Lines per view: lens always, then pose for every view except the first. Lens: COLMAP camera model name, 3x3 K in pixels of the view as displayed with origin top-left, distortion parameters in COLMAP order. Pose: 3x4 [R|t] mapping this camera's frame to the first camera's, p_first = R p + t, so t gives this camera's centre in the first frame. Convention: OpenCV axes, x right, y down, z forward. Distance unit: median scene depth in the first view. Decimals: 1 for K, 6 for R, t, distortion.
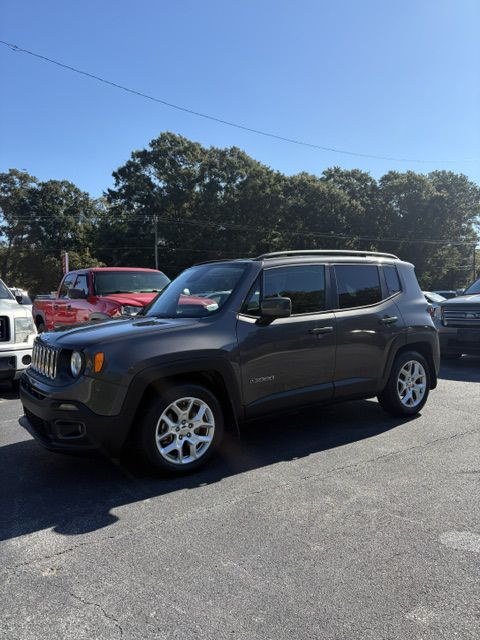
lens RADIAL K [[497.8, 0, 240.0], [0, 497.8, 320.0], [0, 0, 1]] dist [0.036912, -0.002428]
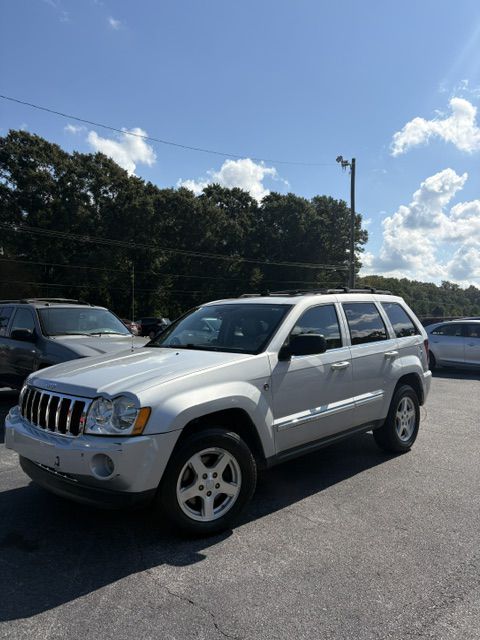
lens RADIAL K [[494.8, 0, 242.9], [0, 494.8, 320.7], [0, 0, 1]] dist [0.072917, -0.080717]
pose [[0.984039, 0.014751, 0.177343, 0.084768], [-0.007420, 0.999093, -0.041934, -0.005714], [-0.177800, 0.039949, 0.983255, 0.072412]]
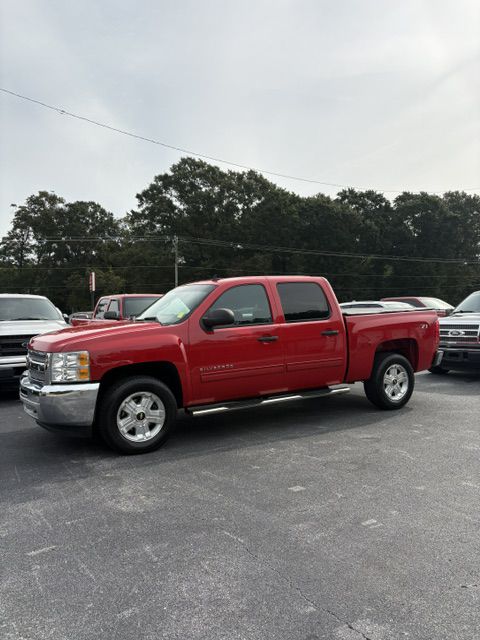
lens RADIAL K [[497.8, 0, 240.0], [0, 497.8, 320.0], [0, 0, 1]] dist [0.036912, -0.002428]
pose [[0.999208, 0.006981, -0.039186, 0.006781], [-0.008192, 0.999490, -0.030852, -0.000748], [0.038951, 0.031149, 0.998756, -0.033338]]
